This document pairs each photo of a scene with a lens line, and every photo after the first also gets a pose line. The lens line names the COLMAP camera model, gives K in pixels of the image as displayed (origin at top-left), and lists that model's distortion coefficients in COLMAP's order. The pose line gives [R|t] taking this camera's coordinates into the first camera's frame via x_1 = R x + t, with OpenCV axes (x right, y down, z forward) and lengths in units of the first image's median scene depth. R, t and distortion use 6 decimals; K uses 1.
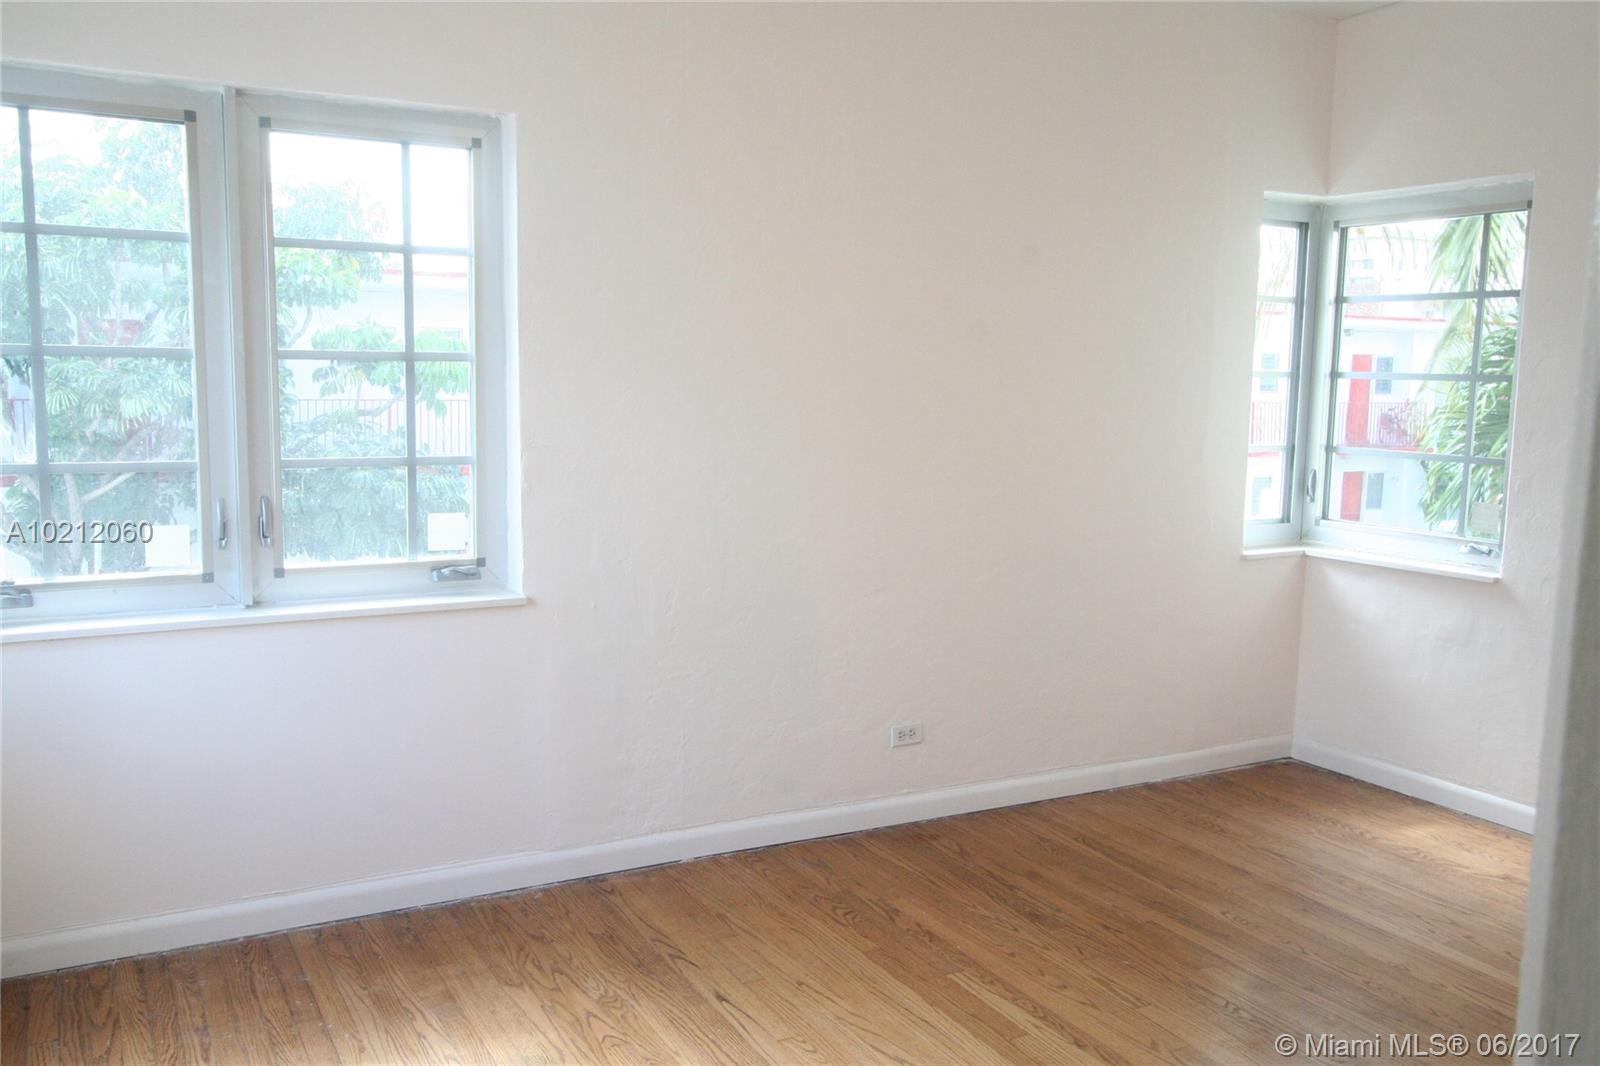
lens RADIAL K [[1369.0, 0, 799.5], [0, 1369.0, 534.0], [0, 0, 1]] dist [-0.014765, 0.045900]
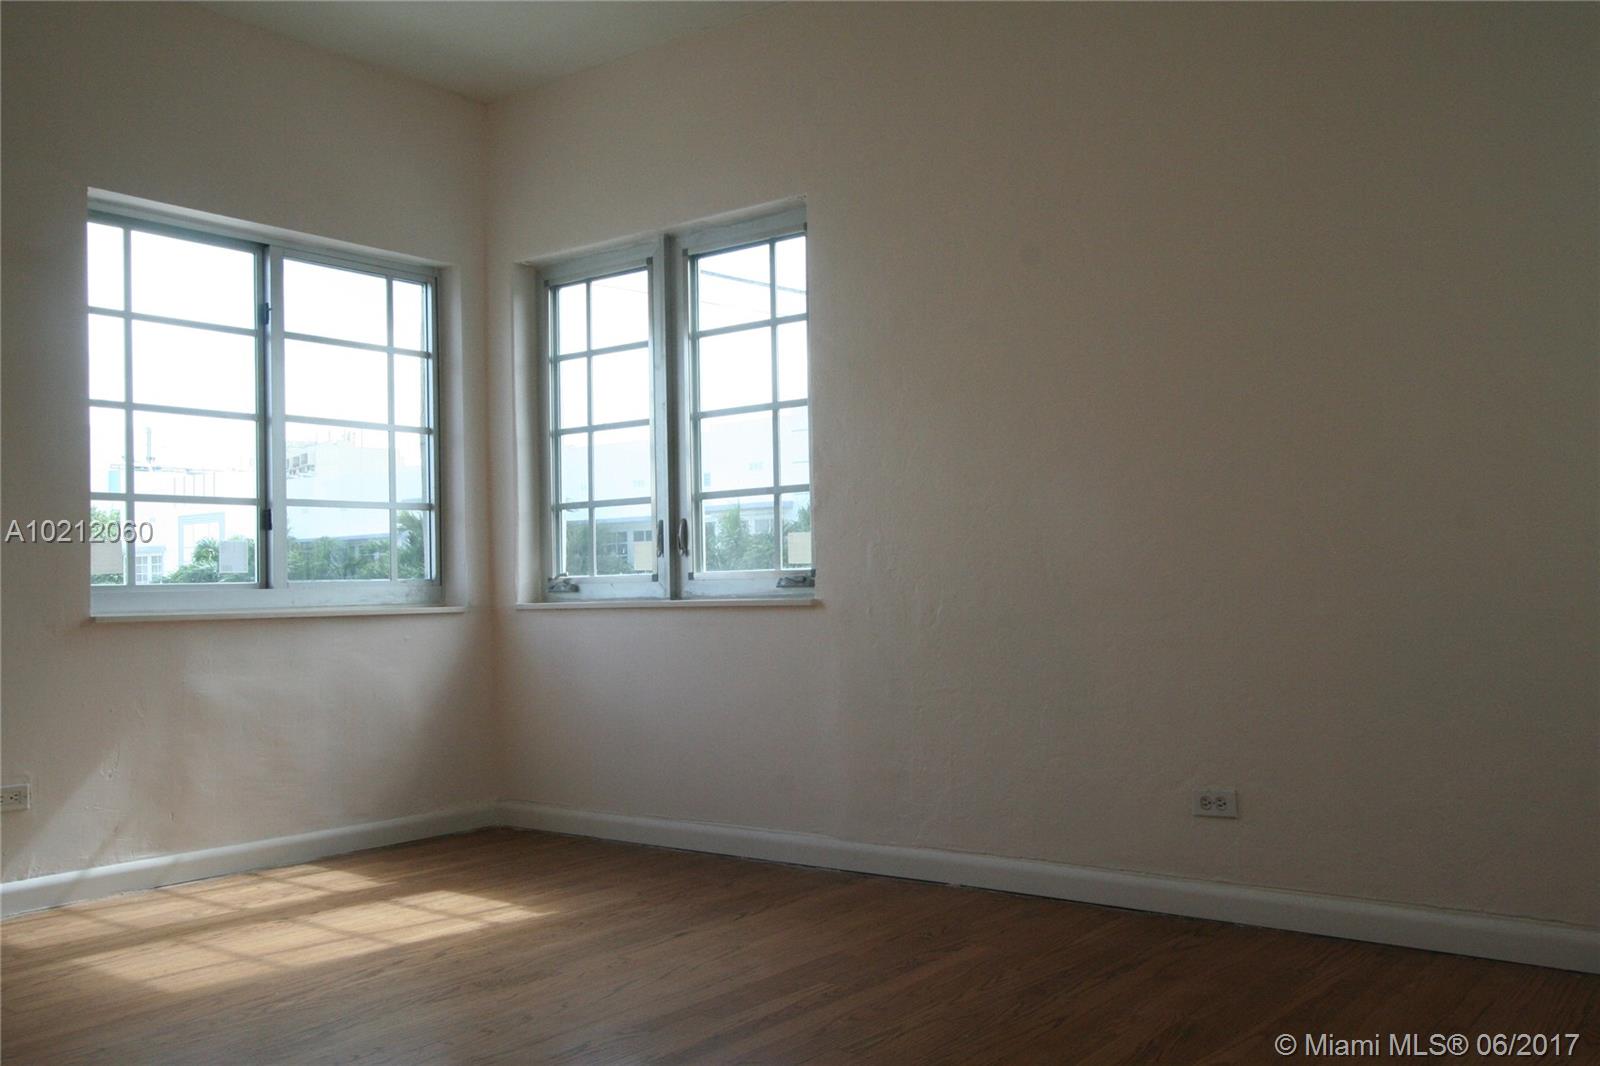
lens RADIAL K [[1369.0, 0, 800.7], [0, 1369.0, 534.3], [0, 0, 1]] dist [-0.014765, 0.045900]
pose [[0.386263, -0.055267, -0.920732, 0.793878], [-0.066316, 0.993956, -0.087484, 0.085976], [0.920002, 0.094851, 0.380263, 0.520898]]
